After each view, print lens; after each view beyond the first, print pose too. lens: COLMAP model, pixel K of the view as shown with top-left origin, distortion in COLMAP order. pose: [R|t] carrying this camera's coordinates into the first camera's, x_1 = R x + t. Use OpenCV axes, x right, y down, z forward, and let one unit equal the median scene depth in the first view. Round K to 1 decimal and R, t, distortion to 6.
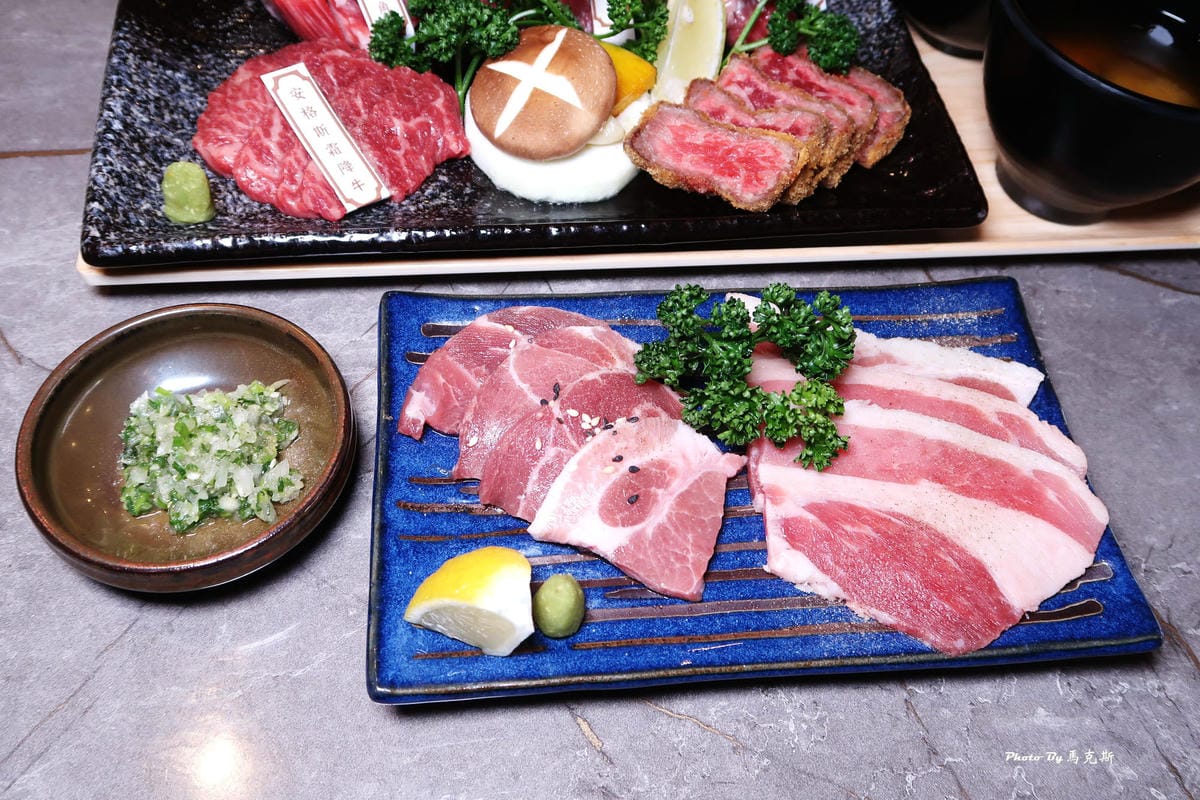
lens RADIAL K [[1004.0, 0, 599.3], [0, 1004.0, 394.6], [0, 0, 1]] dist [0.008706, -0.012104]
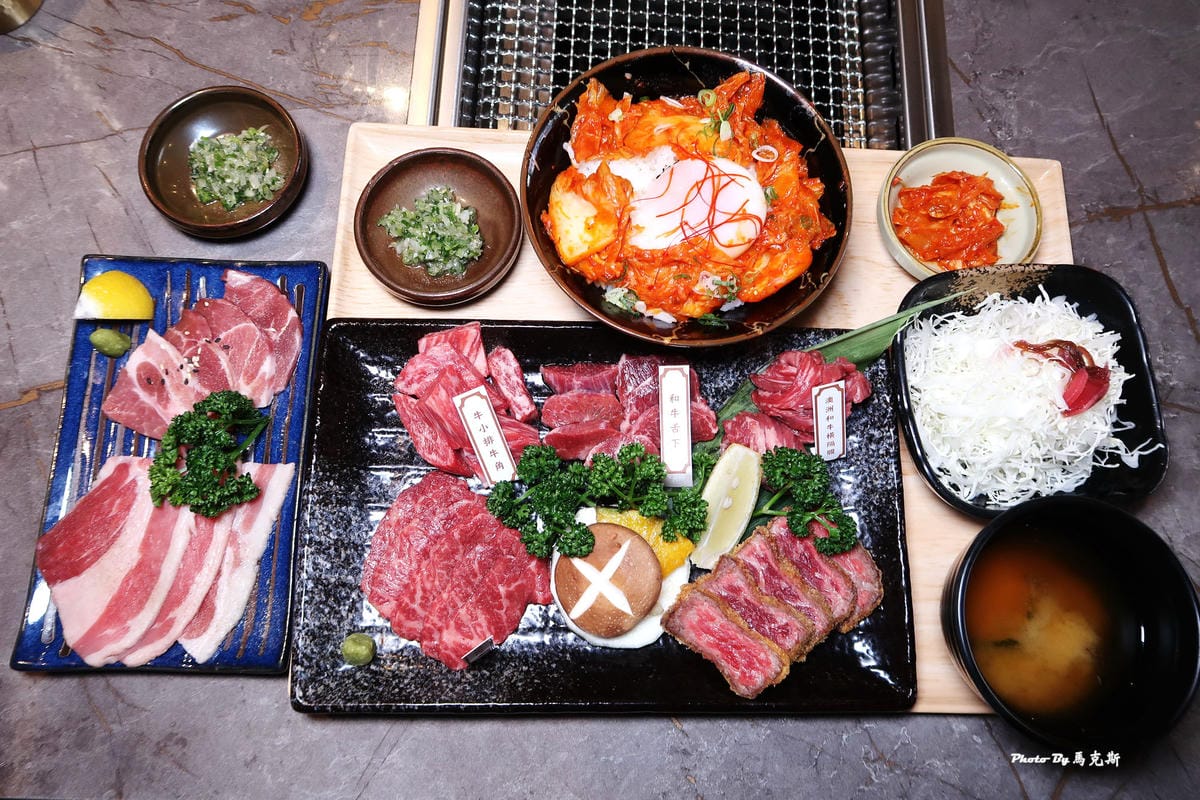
lens RADIAL K [[821.1, 0, 598.6], [0, 821.1, 405.1], [0, 0, 1]] dist [-0.013390, -0.002005]
pose [[0.988832, 0.132480, -0.068266, -0.023215], [-0.101804, 0.934968, 0.339811, -0.916244], [0.108845, -0.329067, 0.938013, 0.026462]]
